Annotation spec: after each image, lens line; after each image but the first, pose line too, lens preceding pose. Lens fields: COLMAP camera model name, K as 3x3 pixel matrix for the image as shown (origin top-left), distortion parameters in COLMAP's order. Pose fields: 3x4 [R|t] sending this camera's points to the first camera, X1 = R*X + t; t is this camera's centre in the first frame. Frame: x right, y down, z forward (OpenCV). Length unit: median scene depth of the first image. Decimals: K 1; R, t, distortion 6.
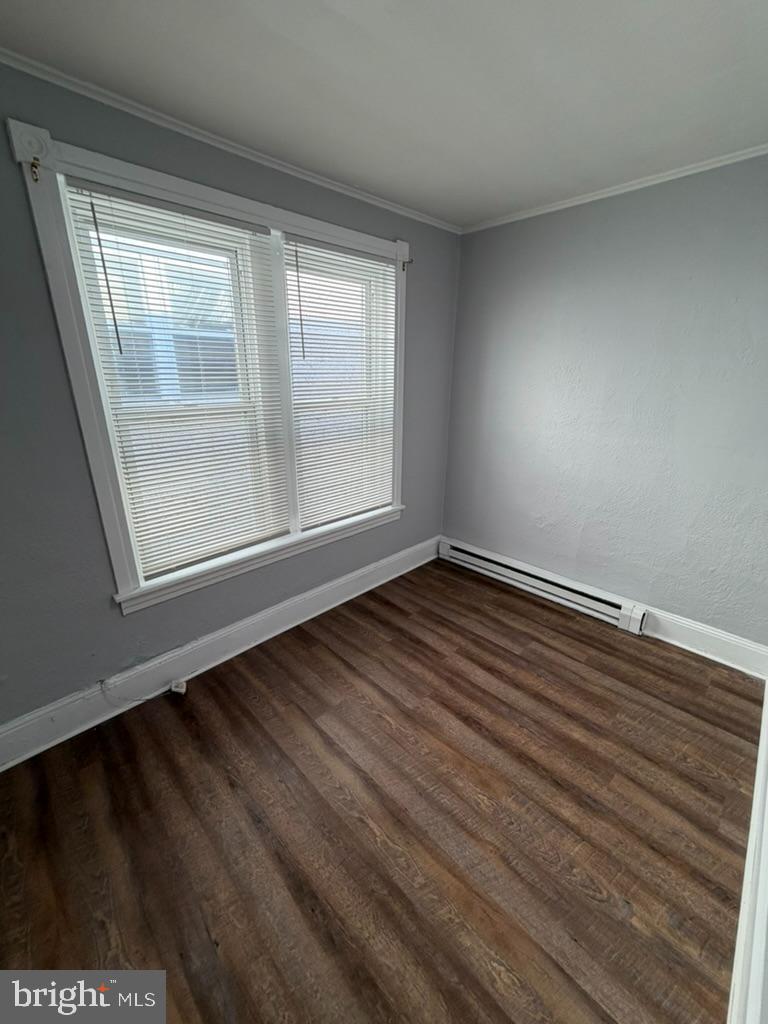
lens RADIAL K [[407.6, 0, 394.4], [0, 407.6, 512.2], [0, 0, 1]] dist [-0.000762, -0.000142]
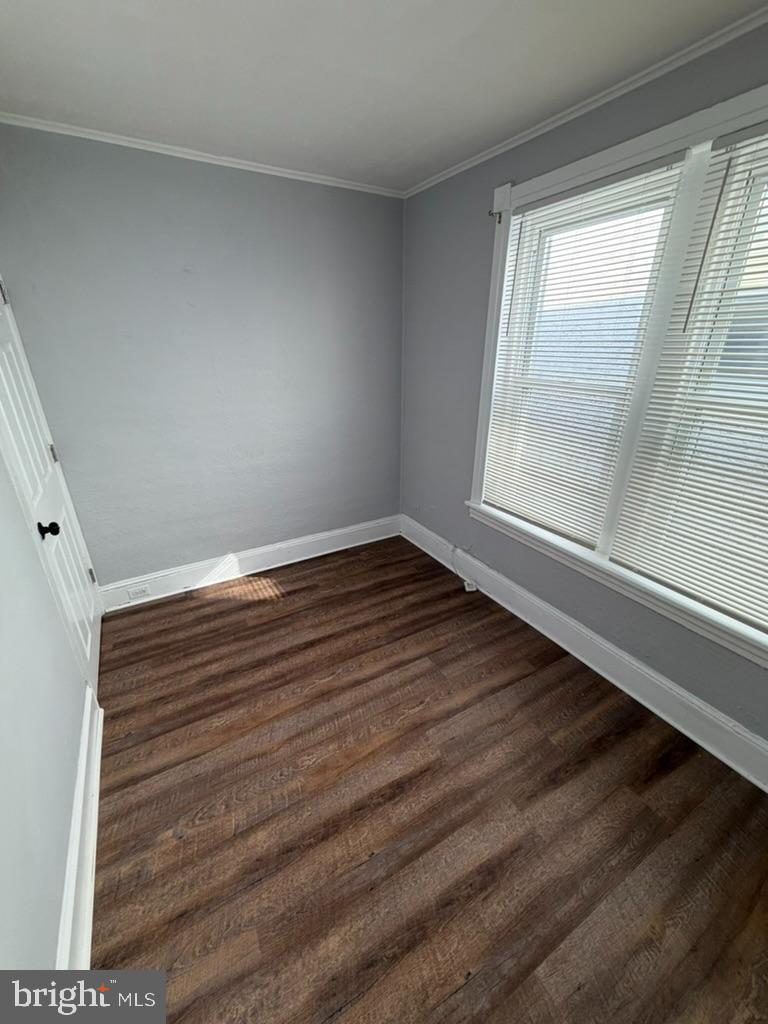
lens RADIAL K [[407.6, 0, 375.4], [0, 407.6, 513.1], [0, 0, 1]] dist [-0.000762, -0.000142]
pose [[-0.286484, 0.371464, -0.883143, 0.735090], [-0.309285, 0.836572, 0.452205, -0.319507], [0.906791, 0.402692, -0.124776, 0.863279]]
